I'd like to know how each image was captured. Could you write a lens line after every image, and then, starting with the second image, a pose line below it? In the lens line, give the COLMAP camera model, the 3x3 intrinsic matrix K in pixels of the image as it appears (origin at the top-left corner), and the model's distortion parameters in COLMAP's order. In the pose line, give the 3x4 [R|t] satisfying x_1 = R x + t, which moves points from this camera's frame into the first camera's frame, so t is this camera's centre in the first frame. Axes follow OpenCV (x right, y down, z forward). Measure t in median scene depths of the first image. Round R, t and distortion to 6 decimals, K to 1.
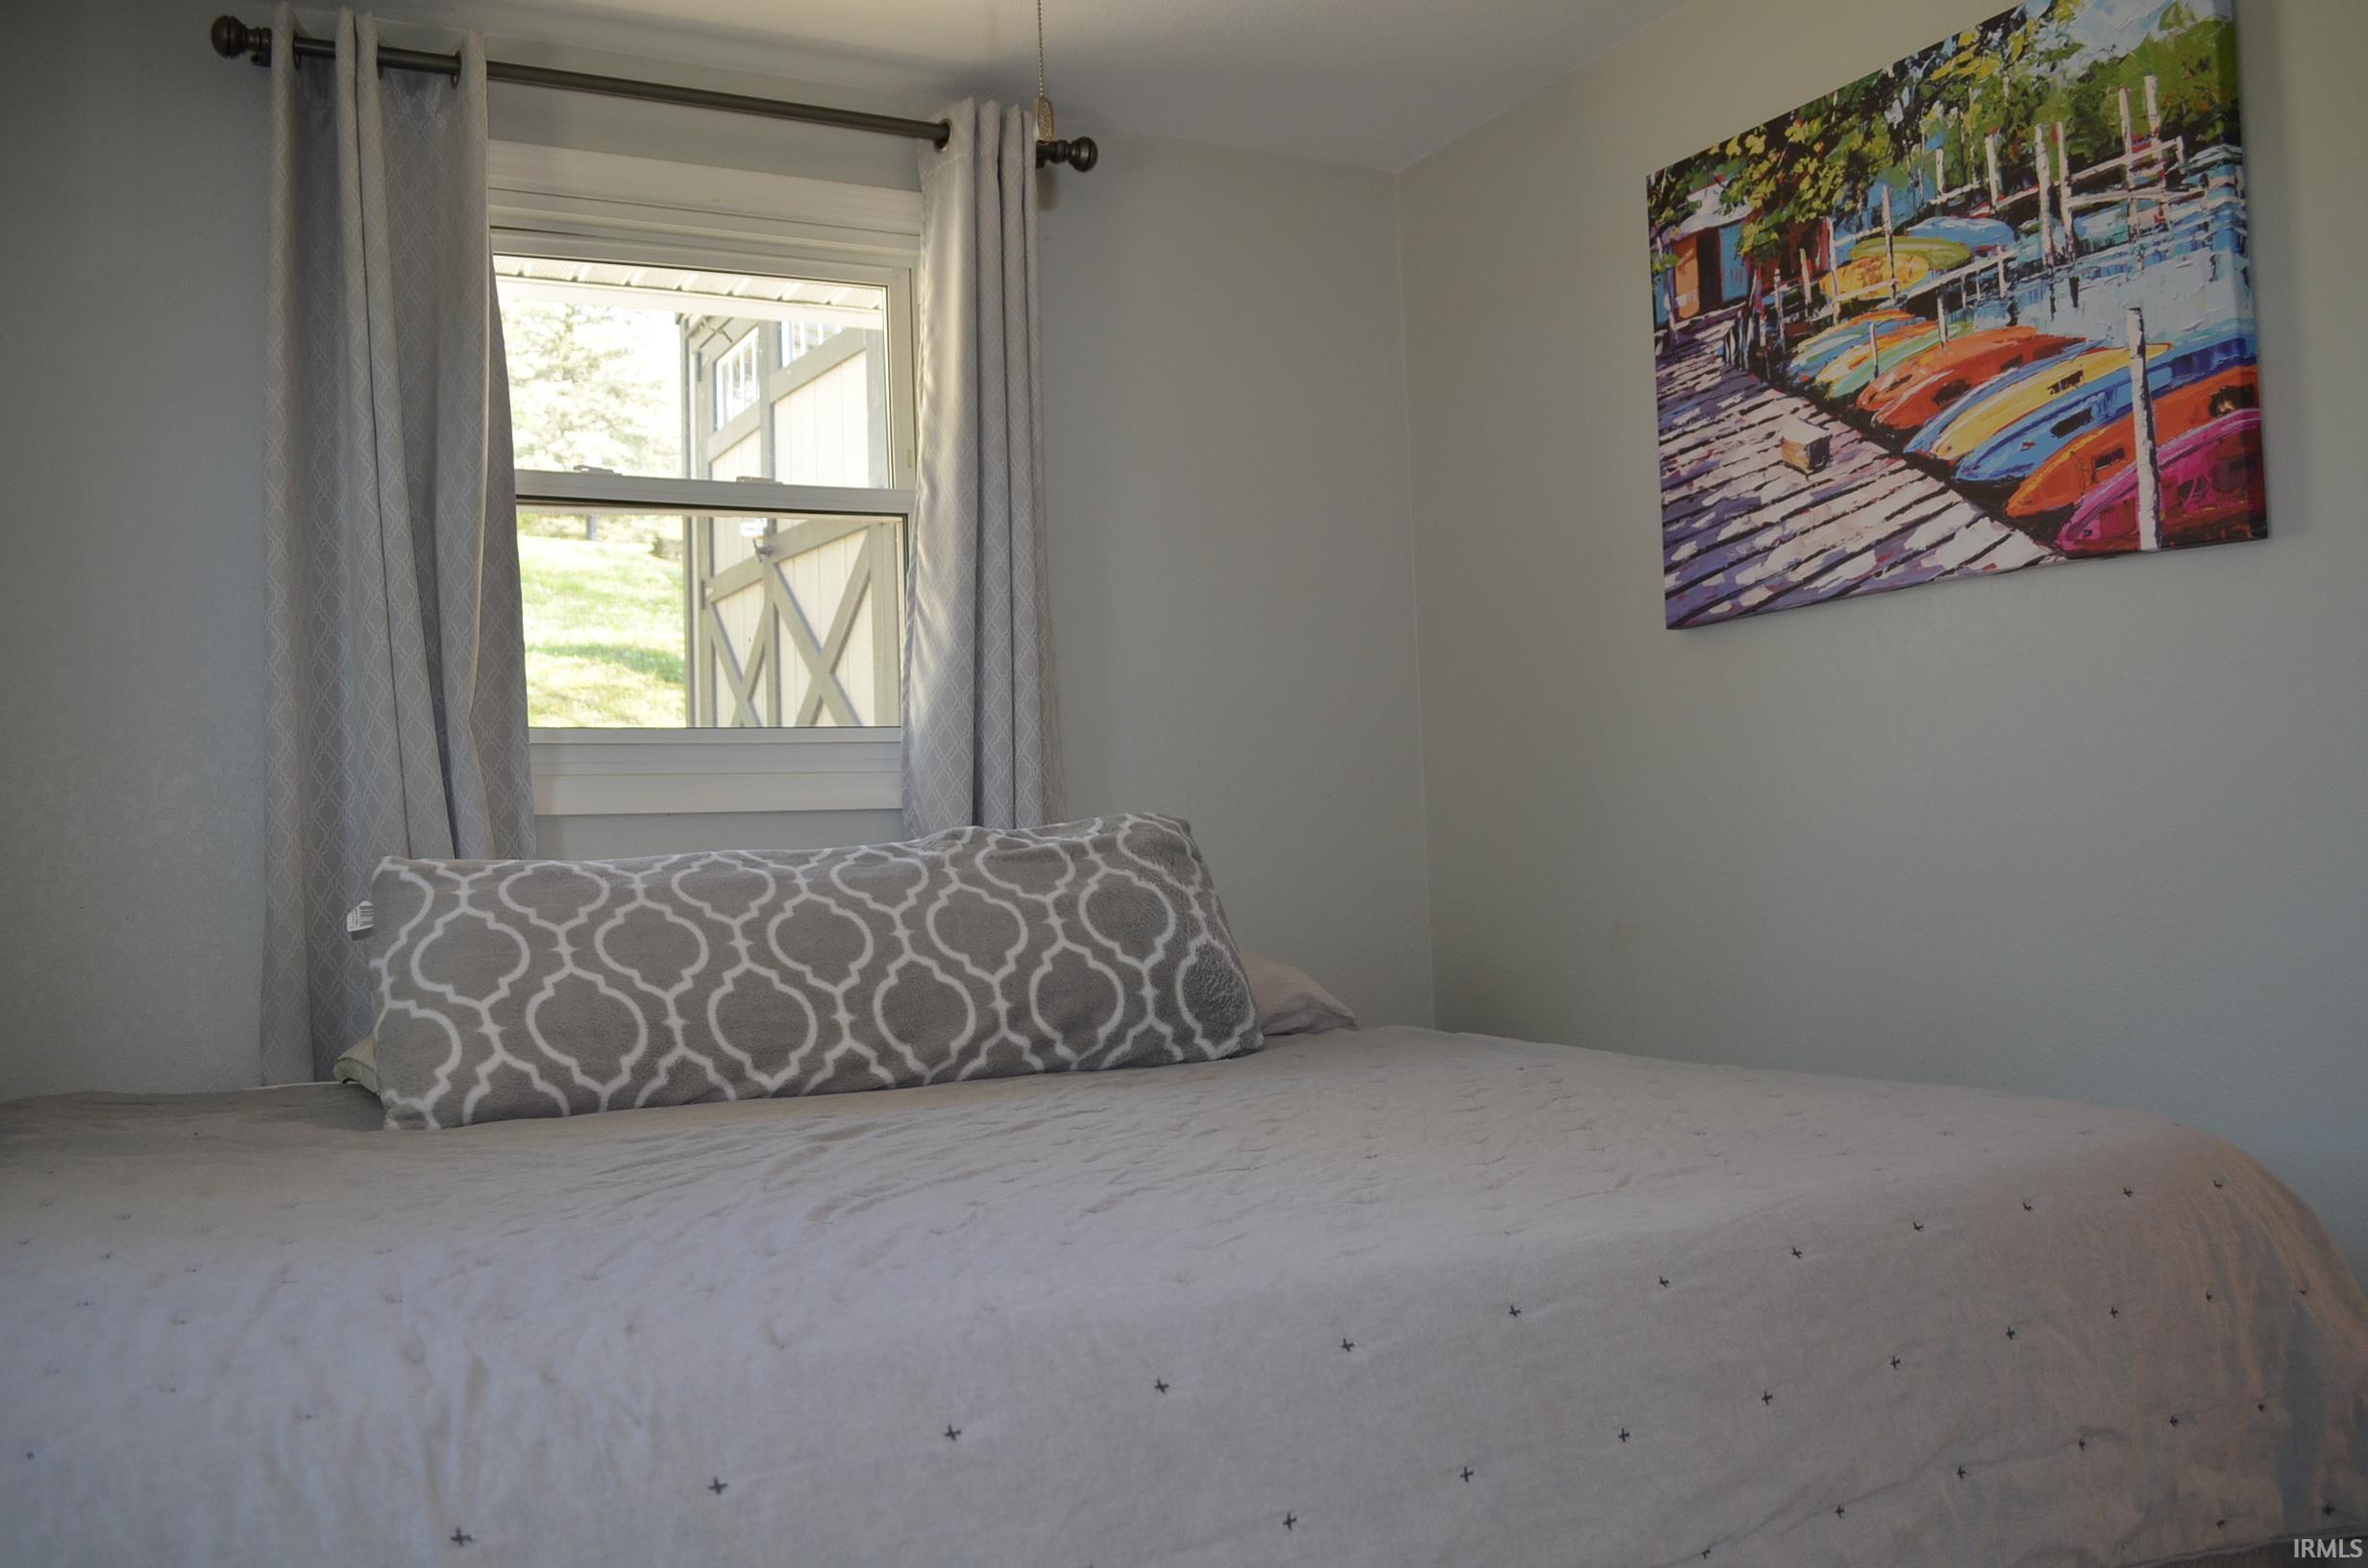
lens RADIAL K [[1868.1, 0, 1191.3], [0, 1868.1, 797.8], [0, 0, 1]] dist [-0.078624, 0.013461]
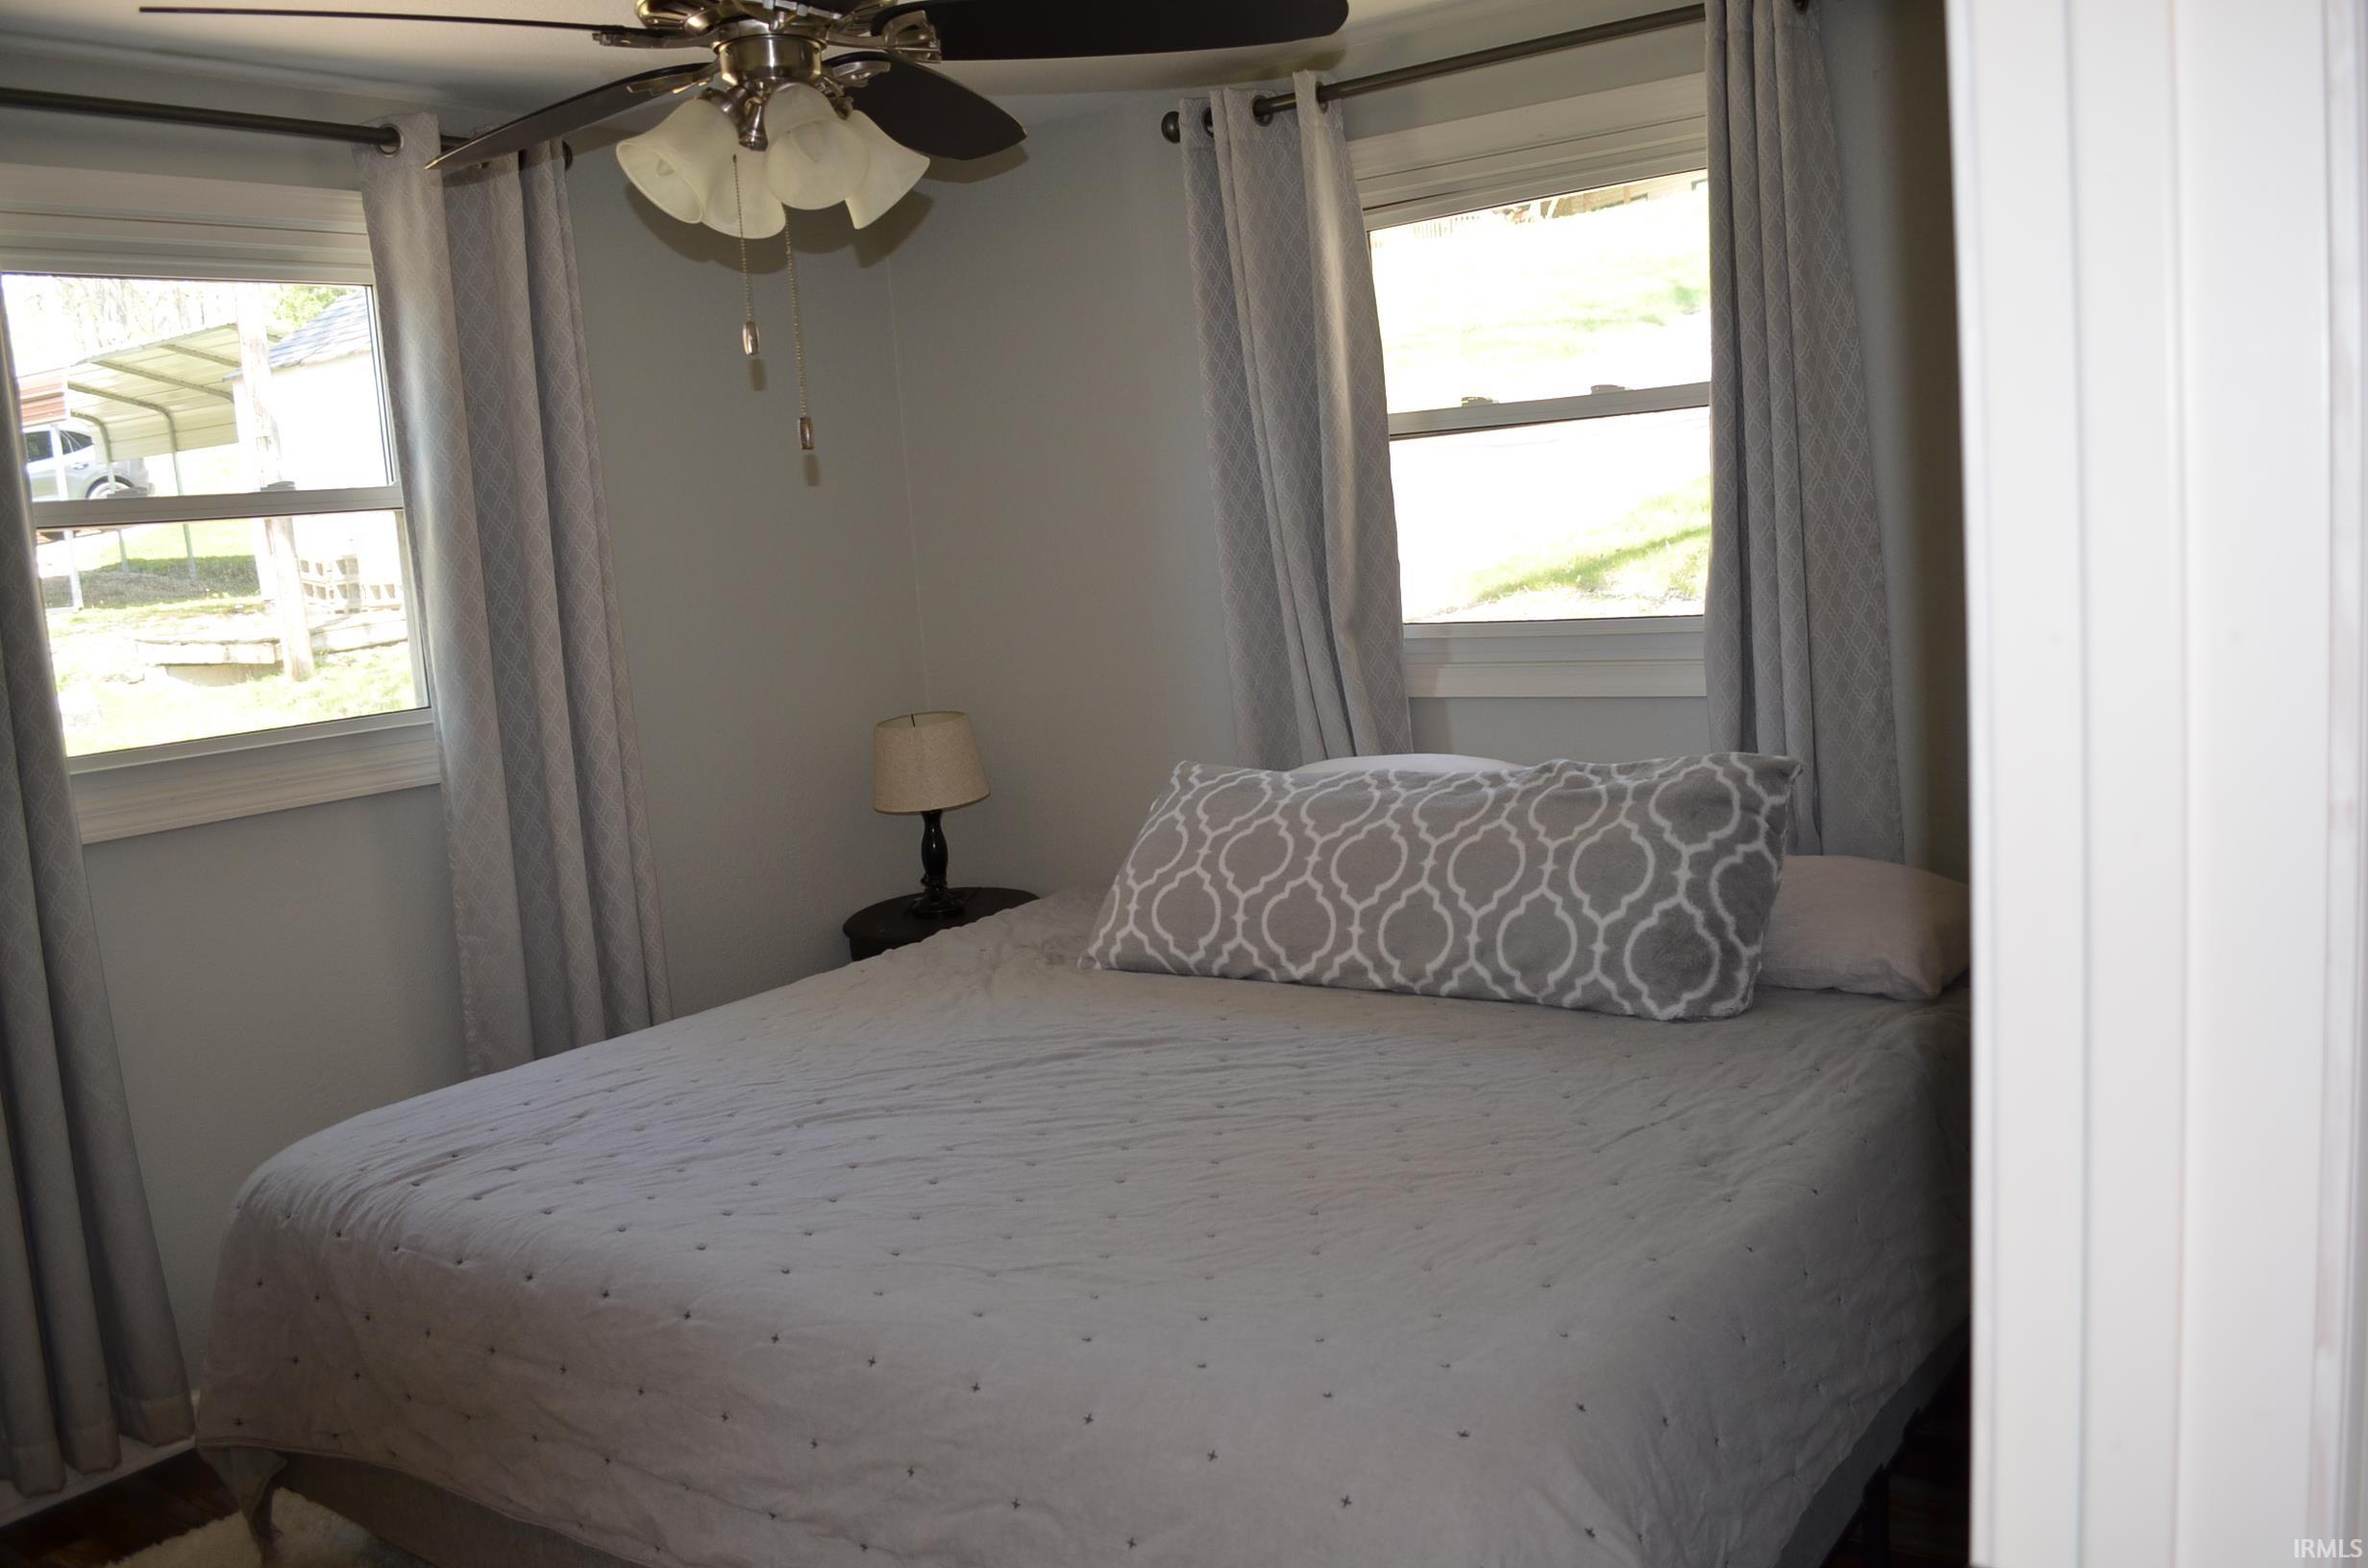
lens RADIAL K [[1868.1, 0, 1177.3], [0, 1868.1, 794.8], [0, 0, 1]] dist [-0.078624, 0.013461]
pose [[0.454260, 0.124903, -0.882070, 0.812100], [0.085356, 0.979466, 0.182652, -0.199609], [0.886771, -0.158261, 0.434271, 0.354363]]
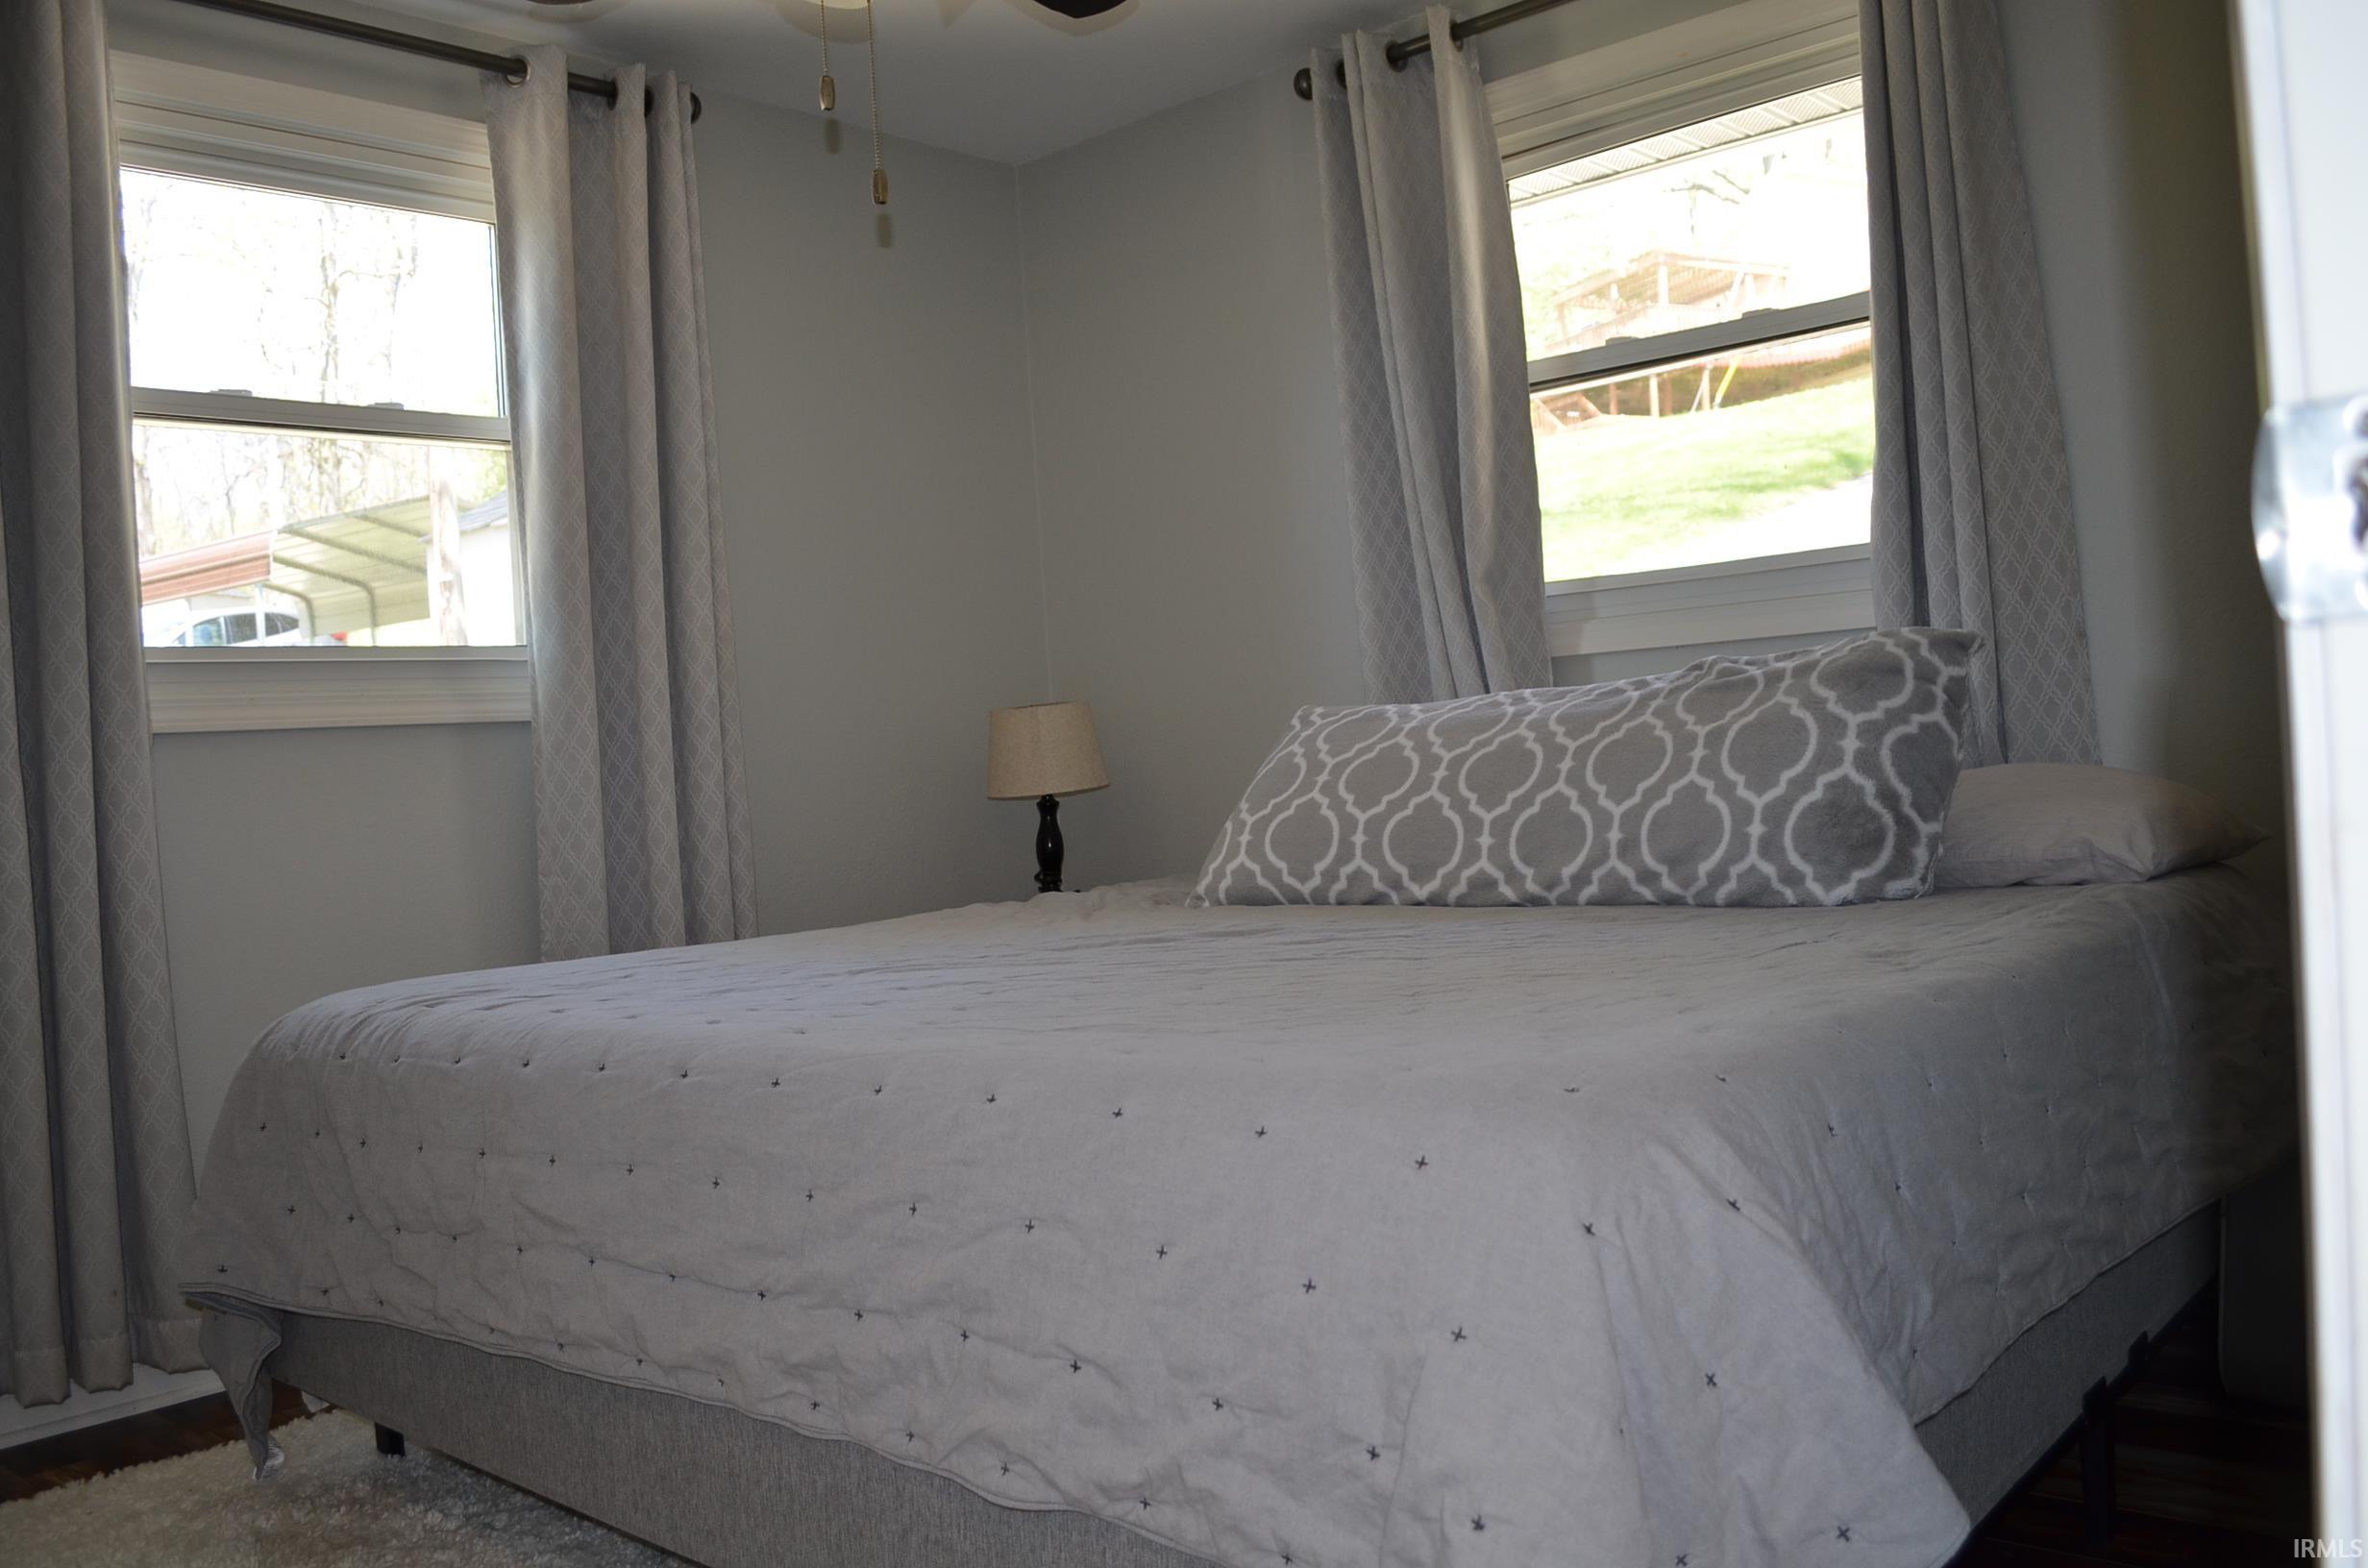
lens RADIAL K [[1868.1, 0, 1186.4], [0, 1868.1, 796.7], [0, 0, 1]] dist [-0.078624, 0.013461]
pose [[0.375915, 0.026602, -0.926272, 0.758094], [0.080078, 0.994916, 0.061072, 0.007970], [0.923188, -0.097132, 0.371873, 0.400425]]
